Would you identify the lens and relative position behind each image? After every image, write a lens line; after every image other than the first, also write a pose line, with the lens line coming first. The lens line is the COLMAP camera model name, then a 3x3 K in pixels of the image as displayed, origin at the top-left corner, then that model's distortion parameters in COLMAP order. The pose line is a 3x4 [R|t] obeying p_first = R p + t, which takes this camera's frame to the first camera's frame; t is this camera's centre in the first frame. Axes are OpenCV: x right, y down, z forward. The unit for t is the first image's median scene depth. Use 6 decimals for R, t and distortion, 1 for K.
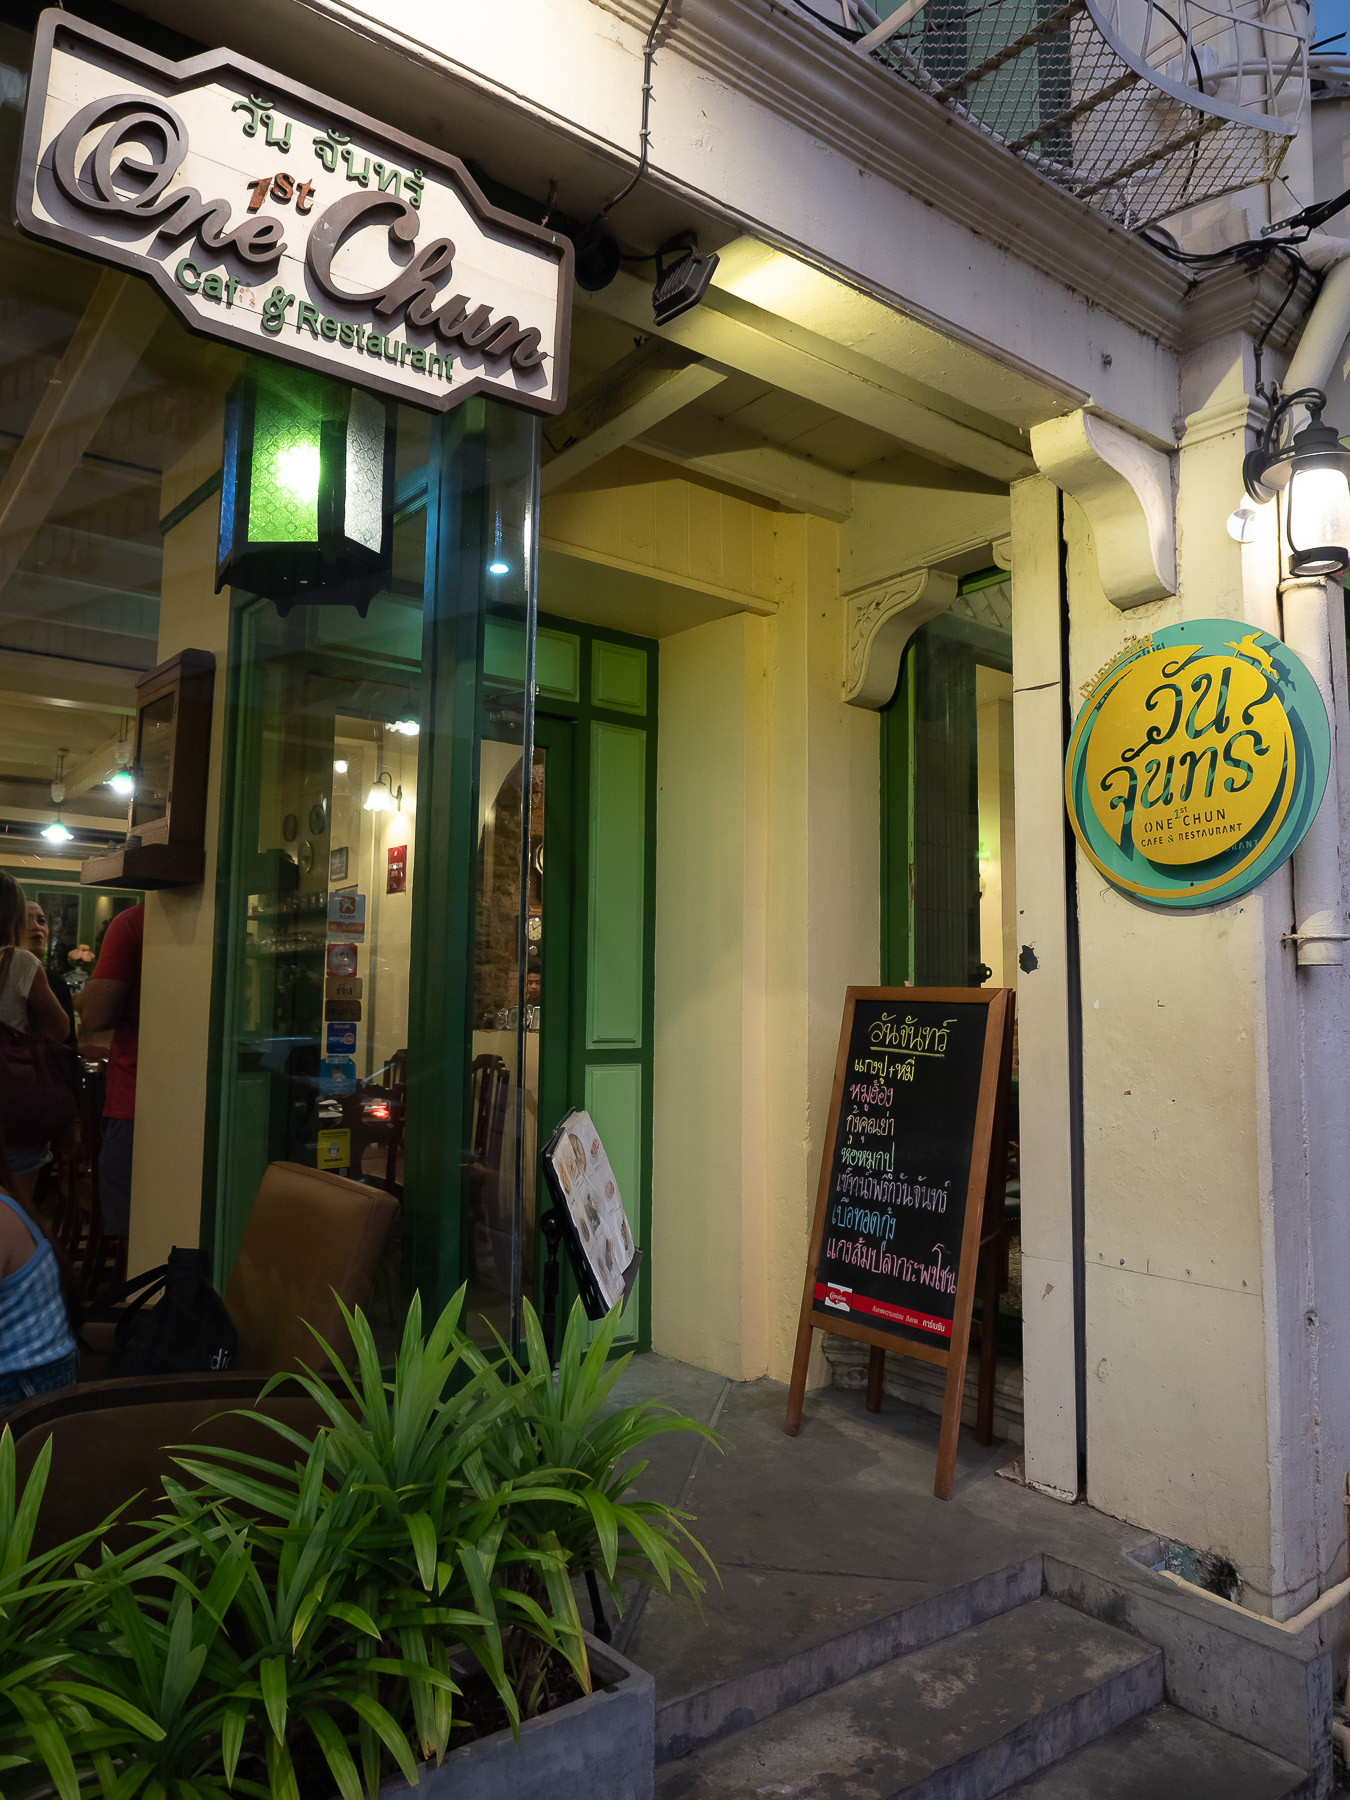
lens RADIAL K [[1308.1, 0, 678.2], [0, 1308.1, 887.9], [0, 0, 1]] dist [-0.019534, -0.000701]
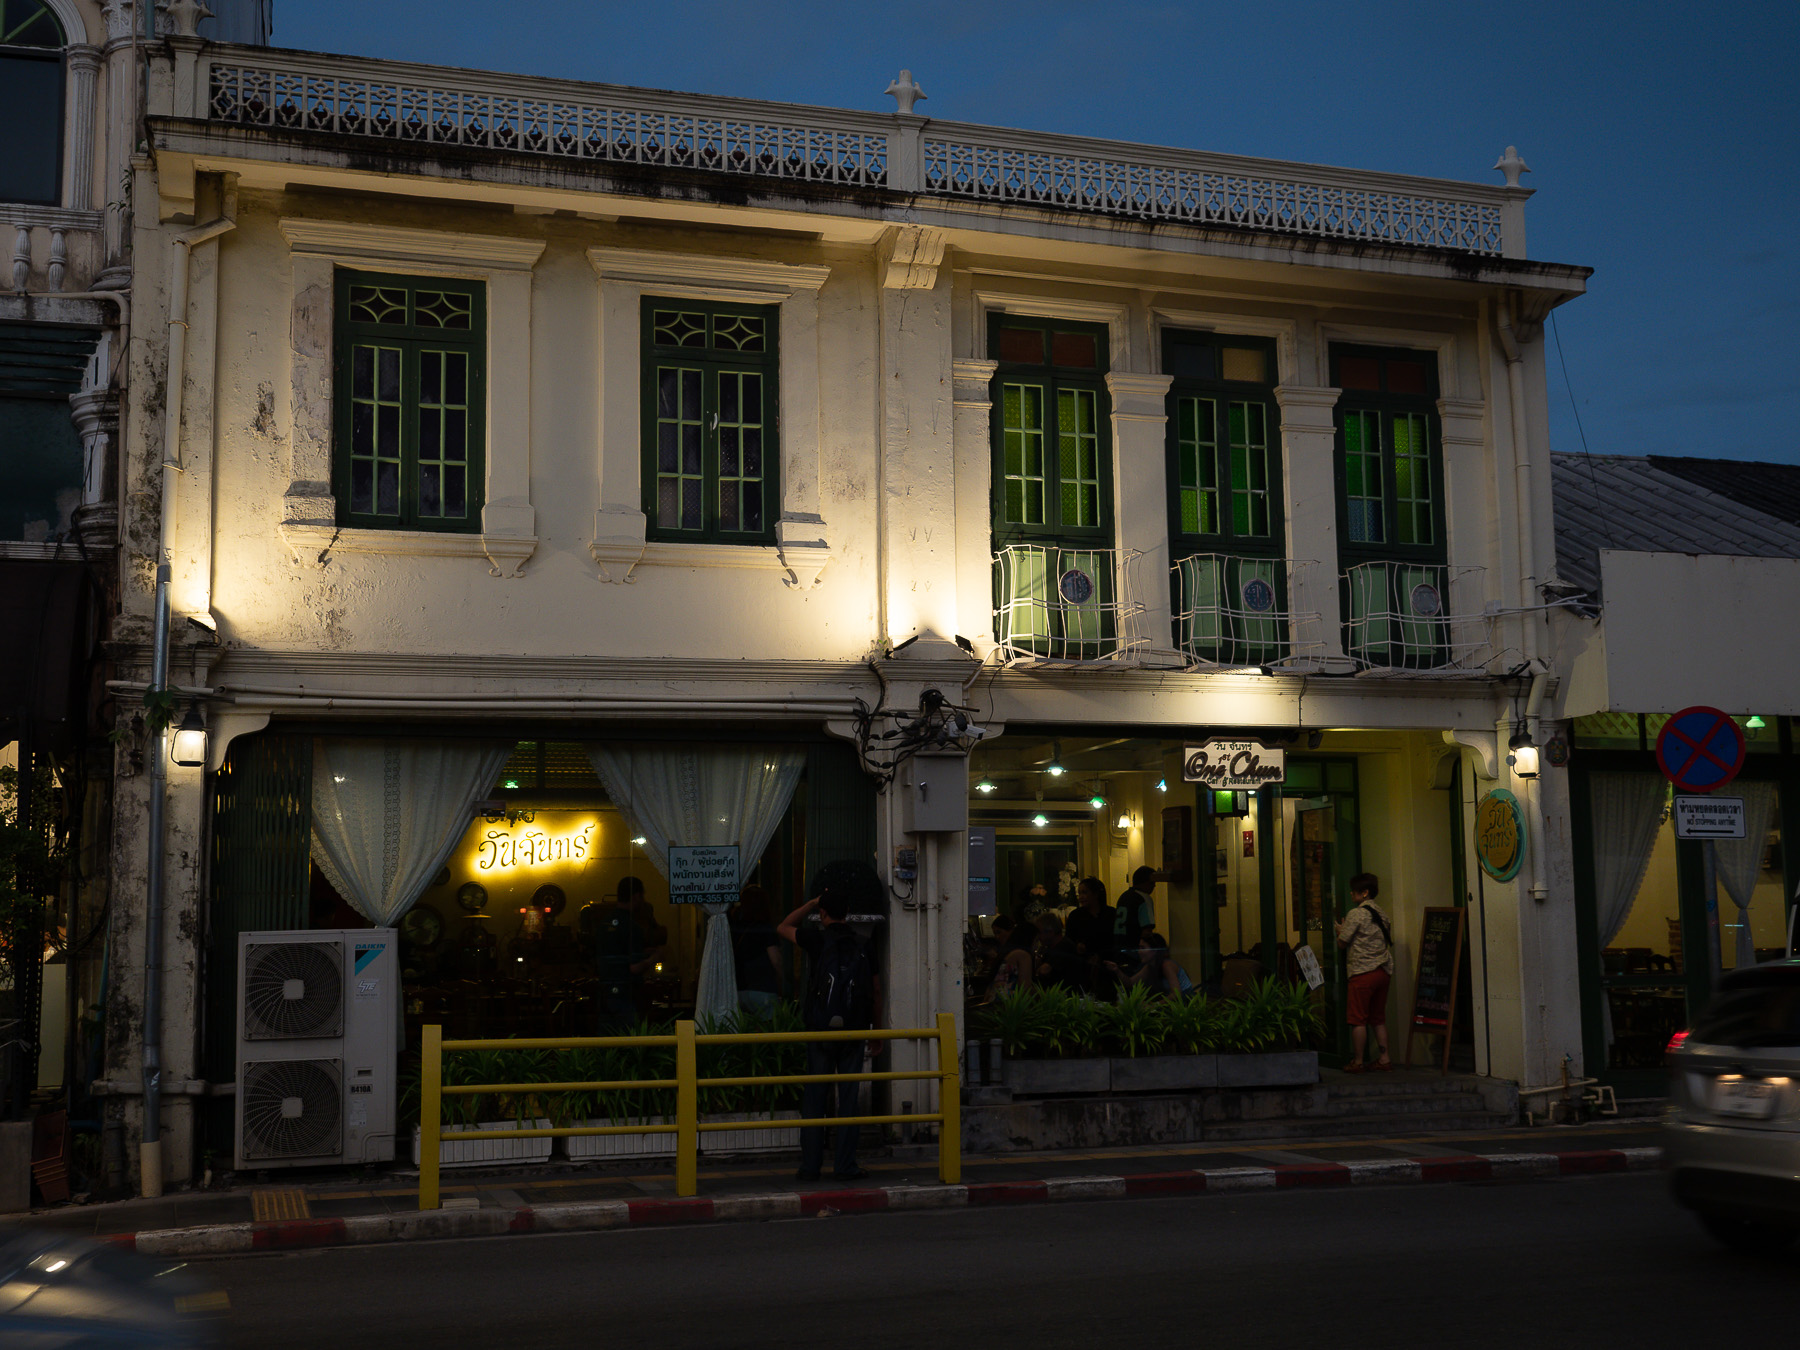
lens RADIAL K [[2114.5, 0, 905.3], [0, 2114.5, 678.3], [0, 0, 1]] dist [0.003968, 0.000000]
pose [[0.932917, -0.067398, -0.353729, 0.922178], [0.058714, 0.997653, -0.035237, -0.394964], [0.355274, 0.012104, 0.934684, -4.486314]]
